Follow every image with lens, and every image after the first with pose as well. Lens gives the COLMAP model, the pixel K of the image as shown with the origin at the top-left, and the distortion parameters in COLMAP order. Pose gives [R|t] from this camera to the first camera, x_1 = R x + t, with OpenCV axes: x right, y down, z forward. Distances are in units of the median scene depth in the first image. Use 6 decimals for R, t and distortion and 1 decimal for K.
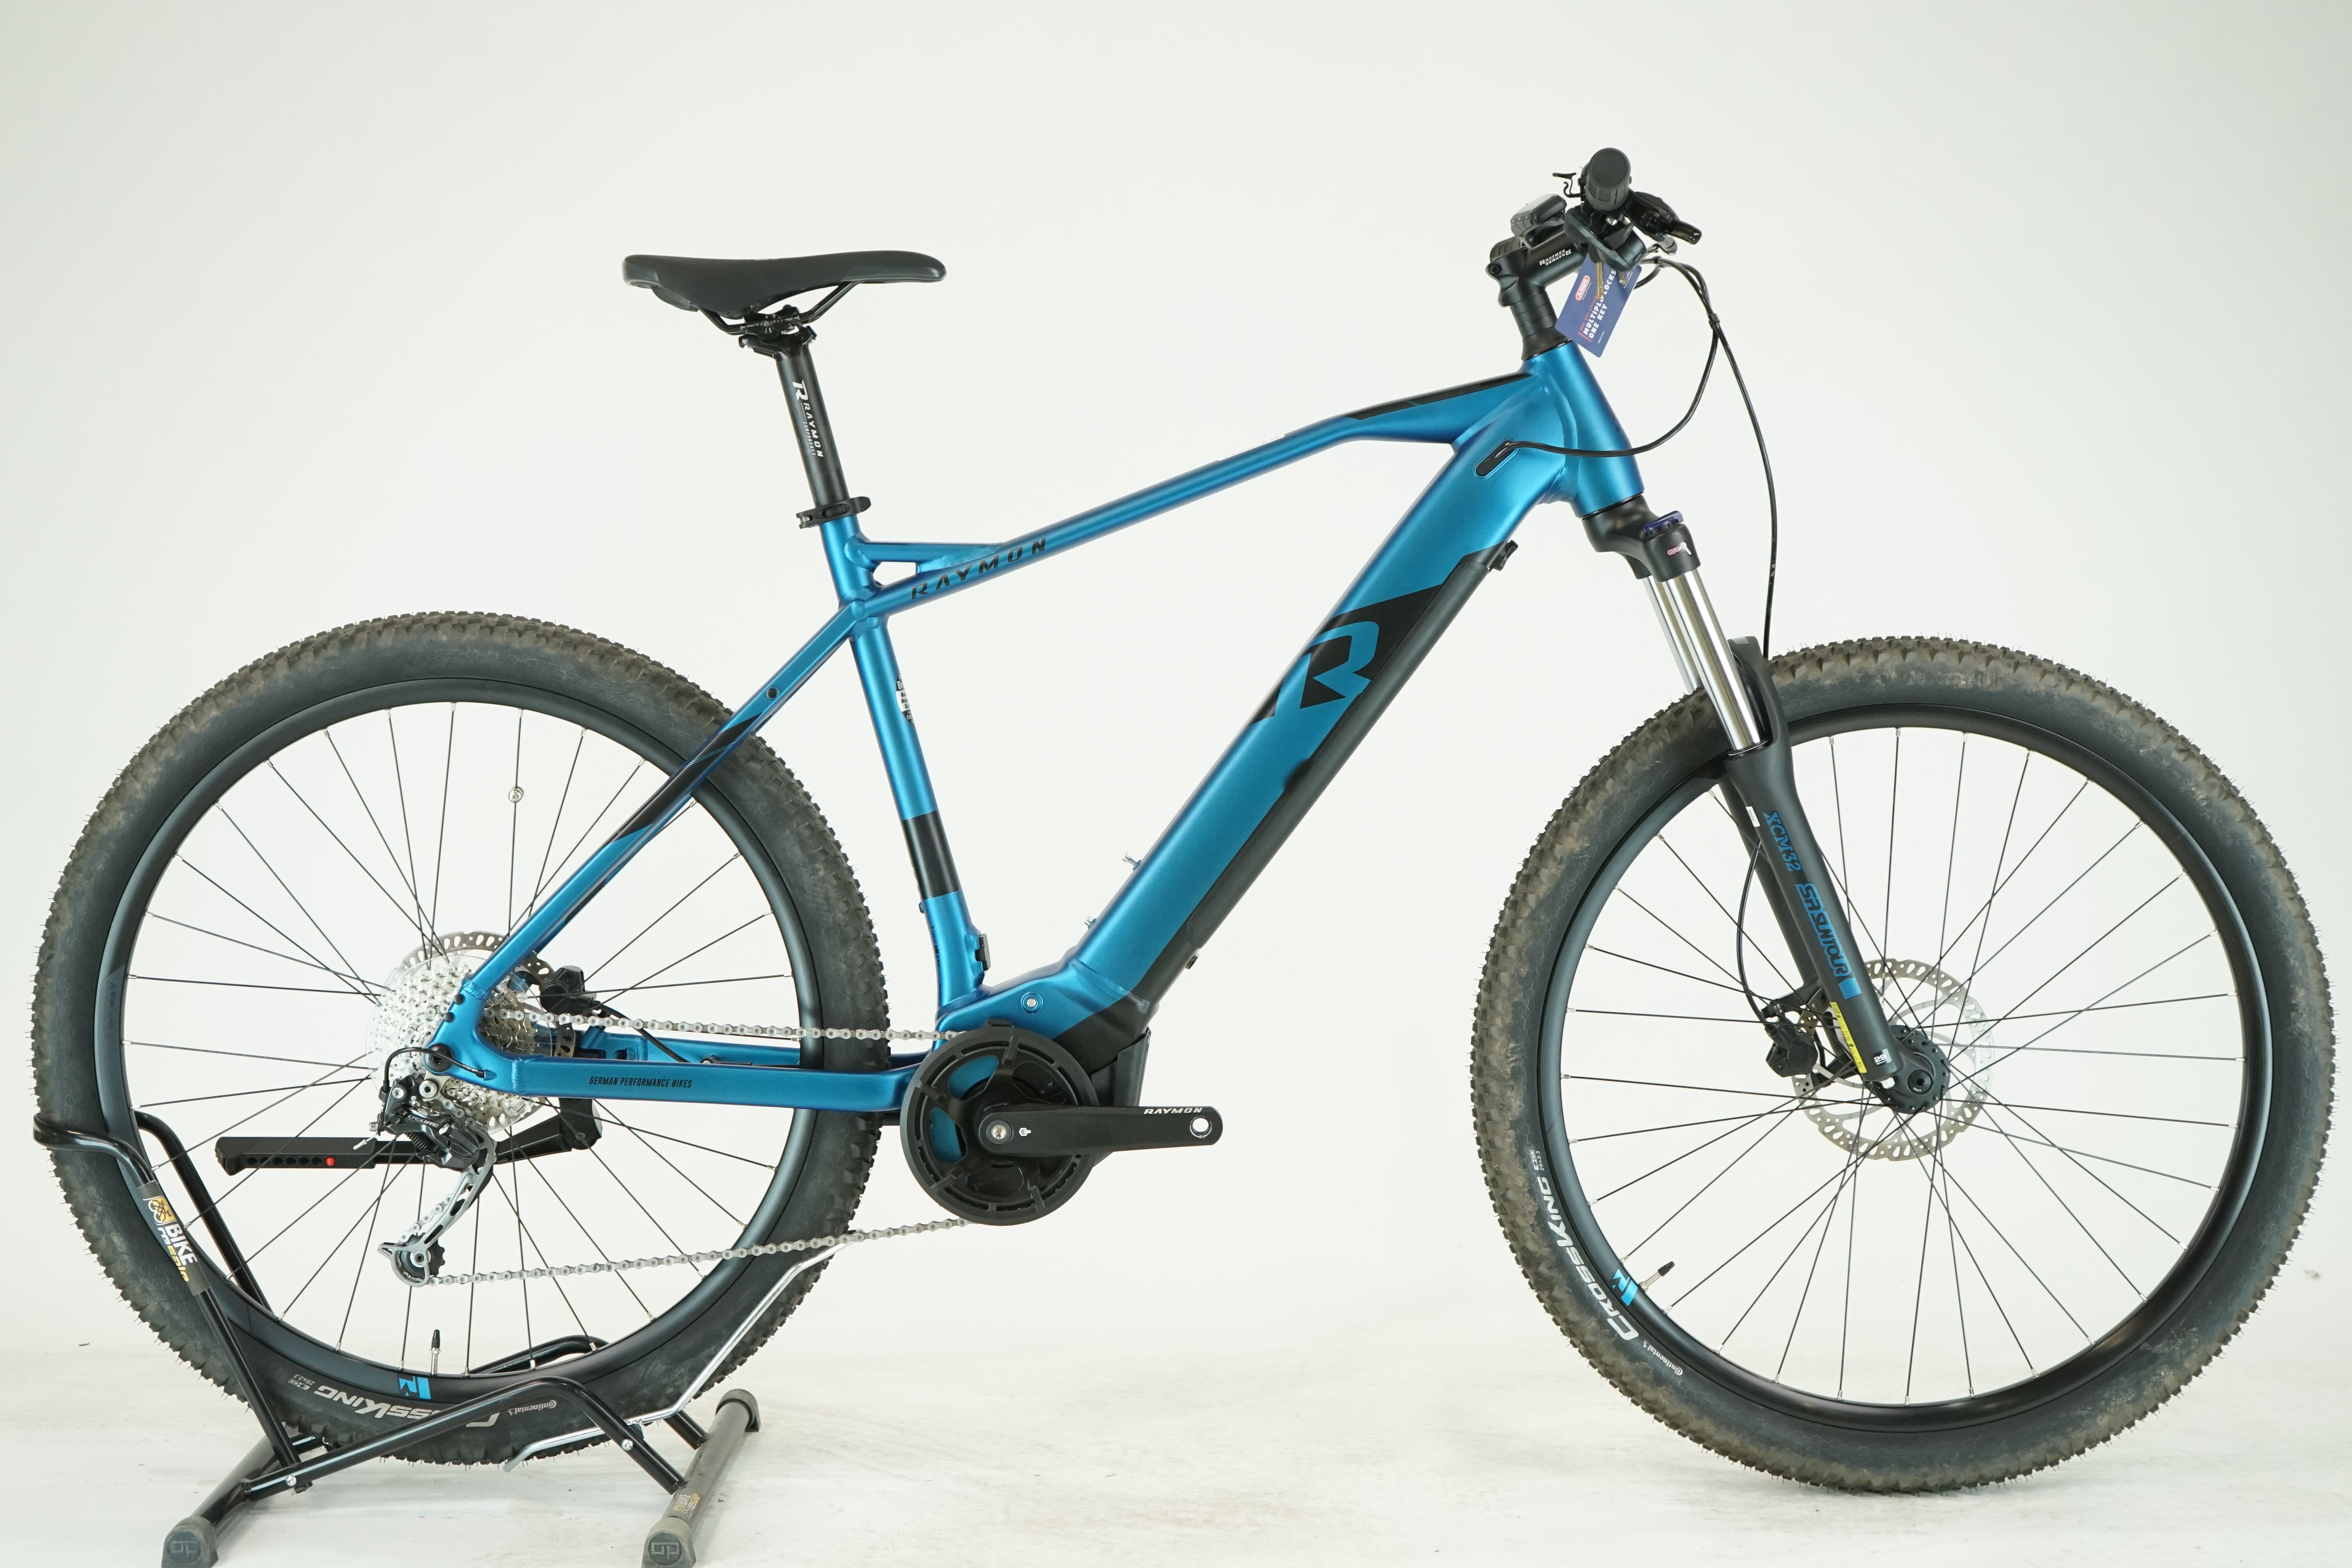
lens RADIAL K [[3569.4, 0, 1176.0], [0, 3569.4, 784.0], [0, 0, 1]] dist [-0.009619, 0.006138]
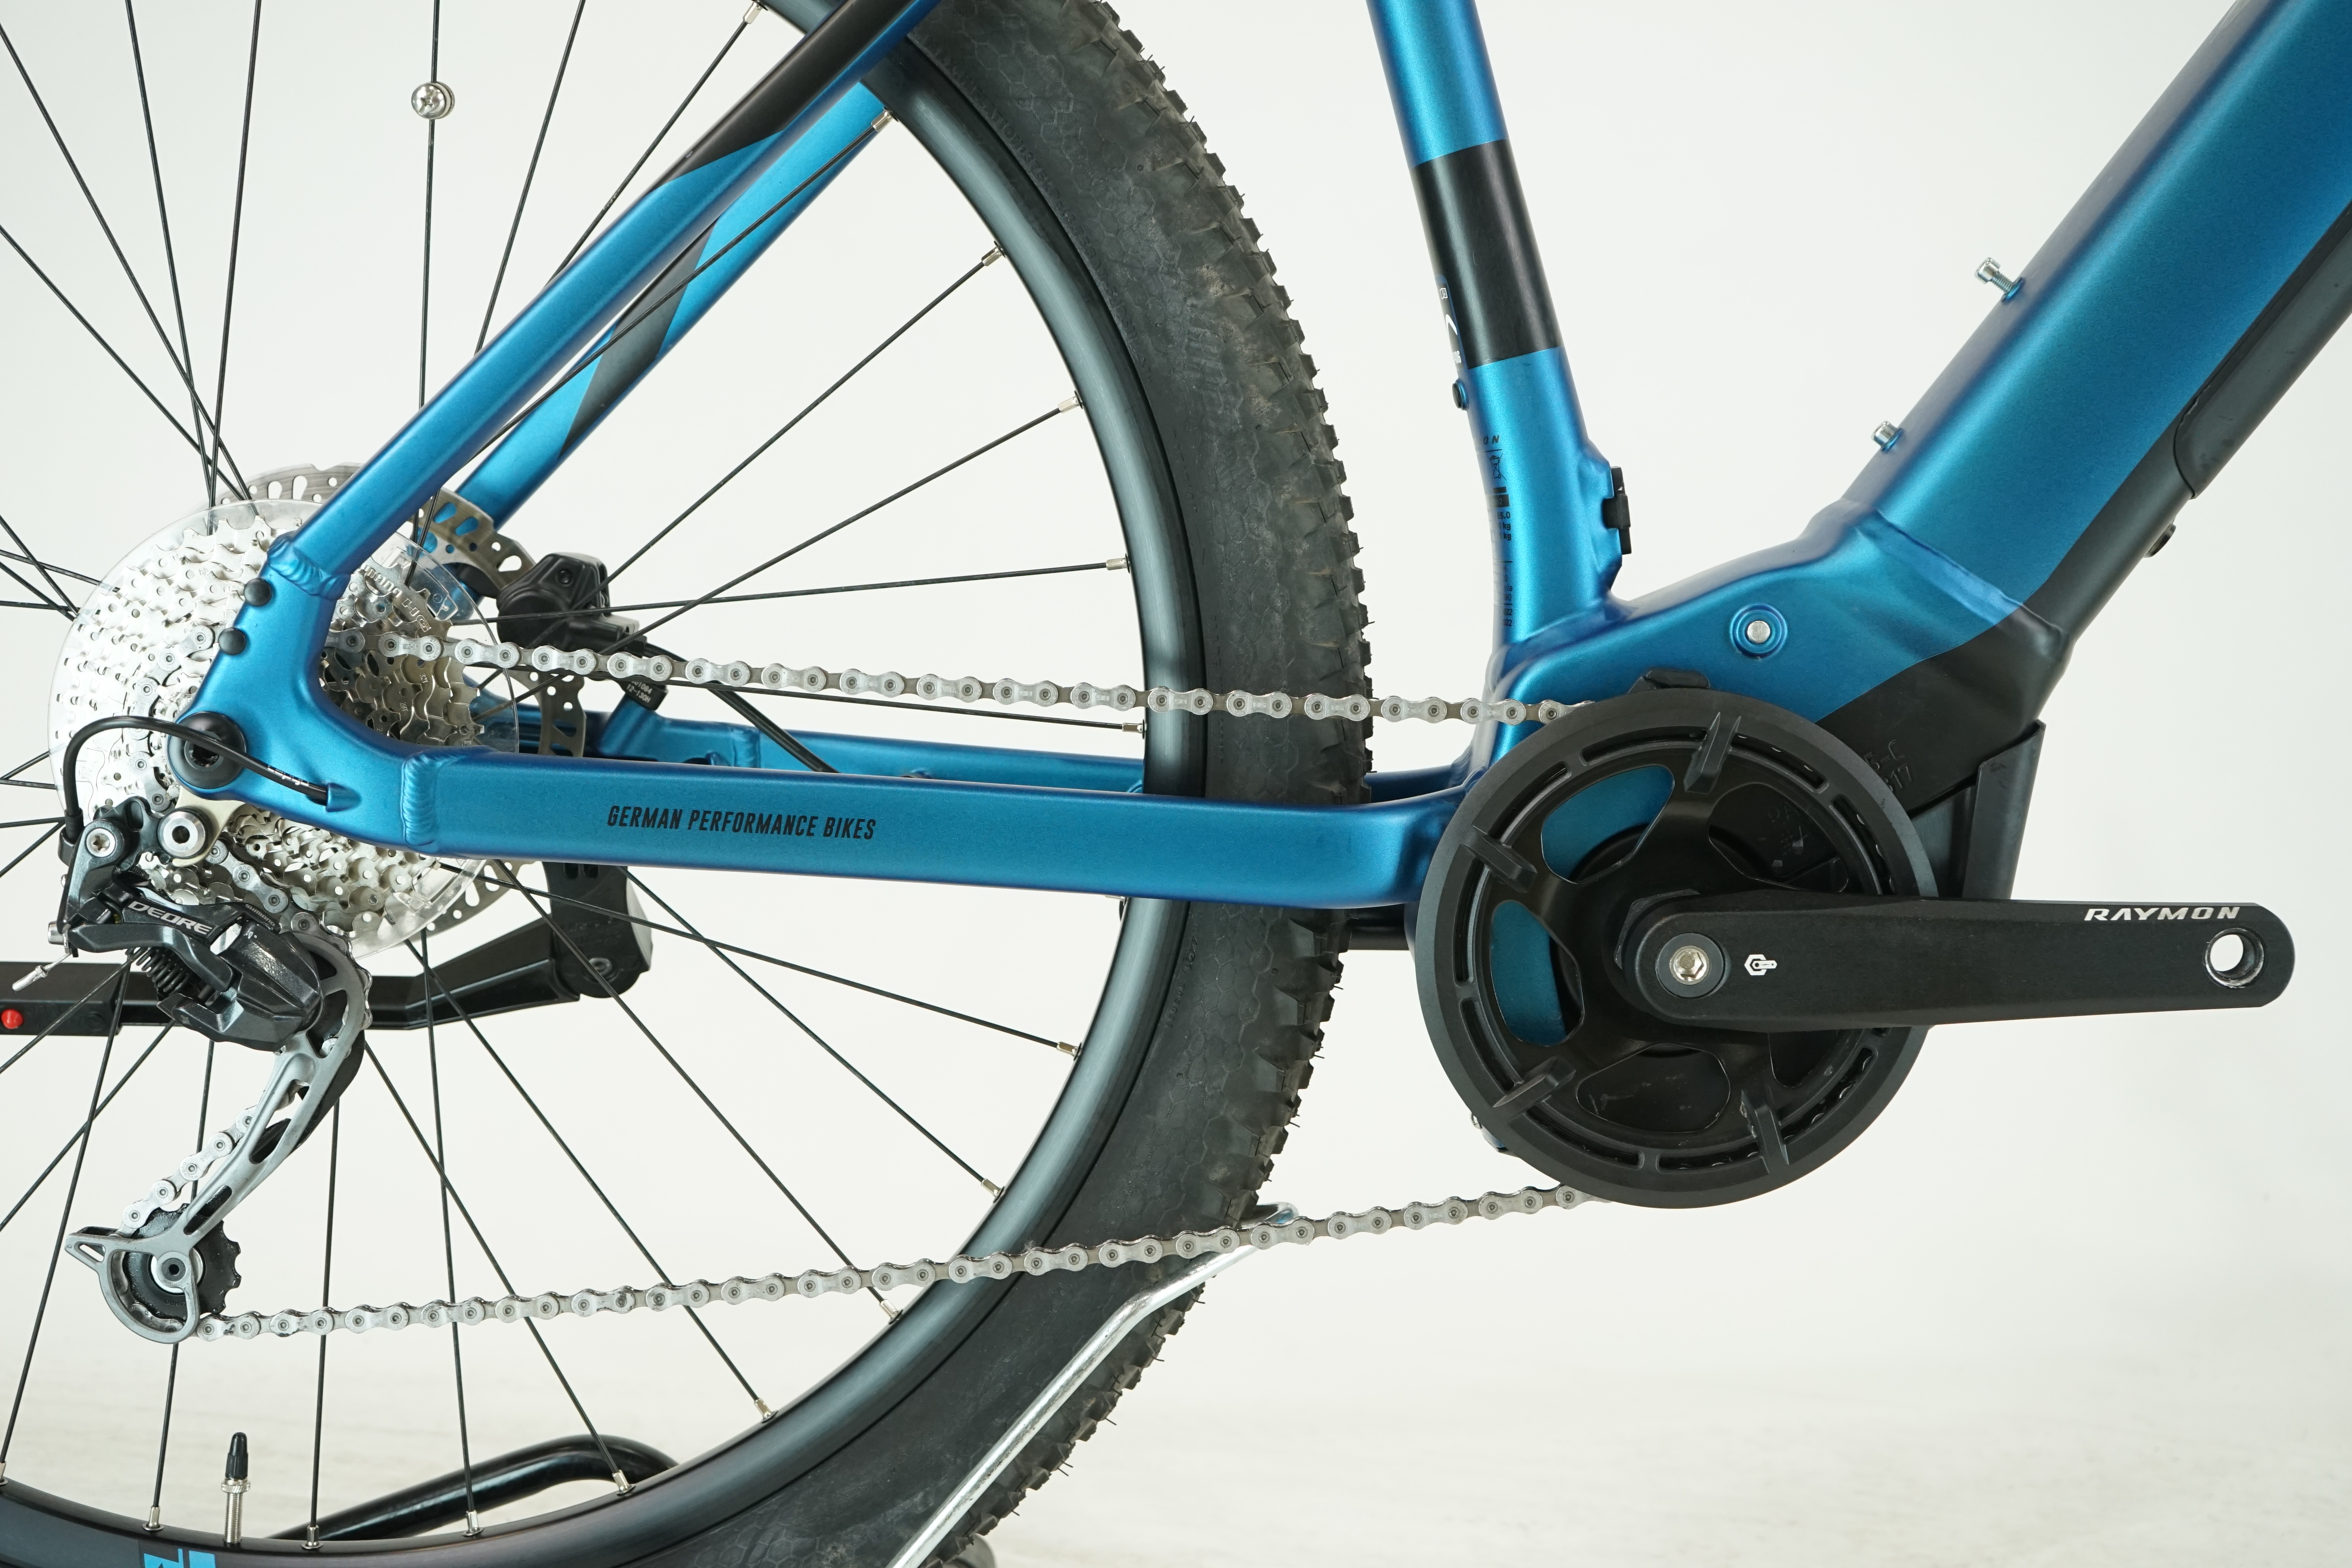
lens RADIAL K [[2939.8, 0, 1176.0], [0, 2939.8, 784.0], [0, 0, 1]] dist [0.001503, 0.018548]
pose [[0.999879, 0.012021, -0.009899, -0.099492], [-0.011752, 0.999570, 0.026855, 0.069675], [0.010218, -0.026736, 0.999590, 0.679249]]
